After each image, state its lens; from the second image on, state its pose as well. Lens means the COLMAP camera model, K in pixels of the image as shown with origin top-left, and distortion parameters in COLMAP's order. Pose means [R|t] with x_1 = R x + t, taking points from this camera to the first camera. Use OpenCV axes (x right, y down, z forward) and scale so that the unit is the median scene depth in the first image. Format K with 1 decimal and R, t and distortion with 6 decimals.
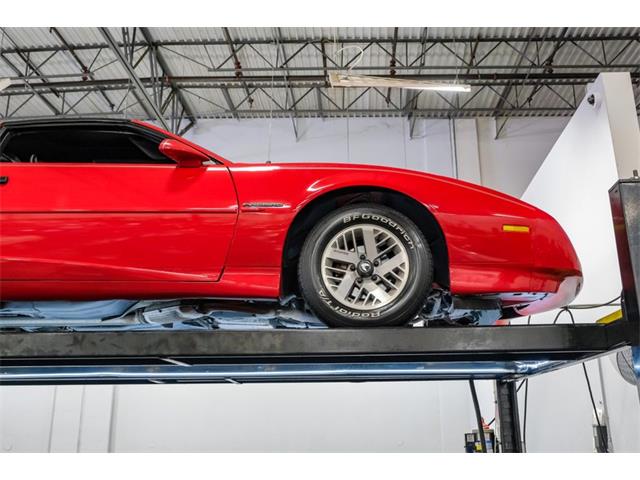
lens RADIAL K [[712.0, 0, 320.0], [0, 712.0, 240.0], [0, 0, 1]] dist [0.004564, -0.023733]
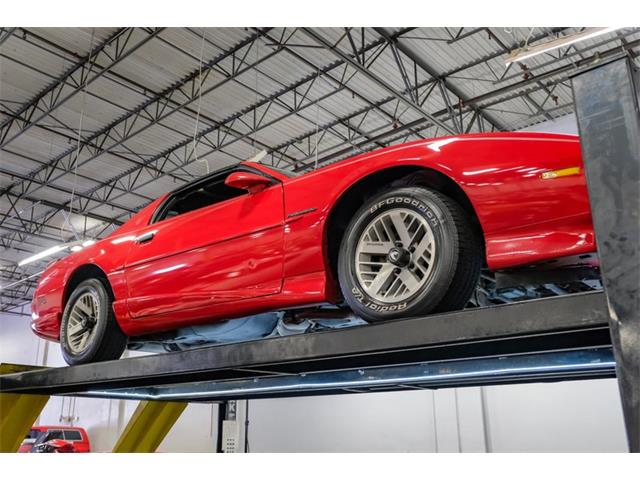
lens RADIAL K [[640.7, 0, 320.2], [0, 640.7, 266.6], [0, 0, 1]] dist [-0.016523, -0.006214]
pose [[0.776616, -0.163276, -0.608448, 0.481288], [0.167915, 0.984539, -0.049875, 0.075588], [0.607184, -0.063434, 0.792025, 0.281120]]
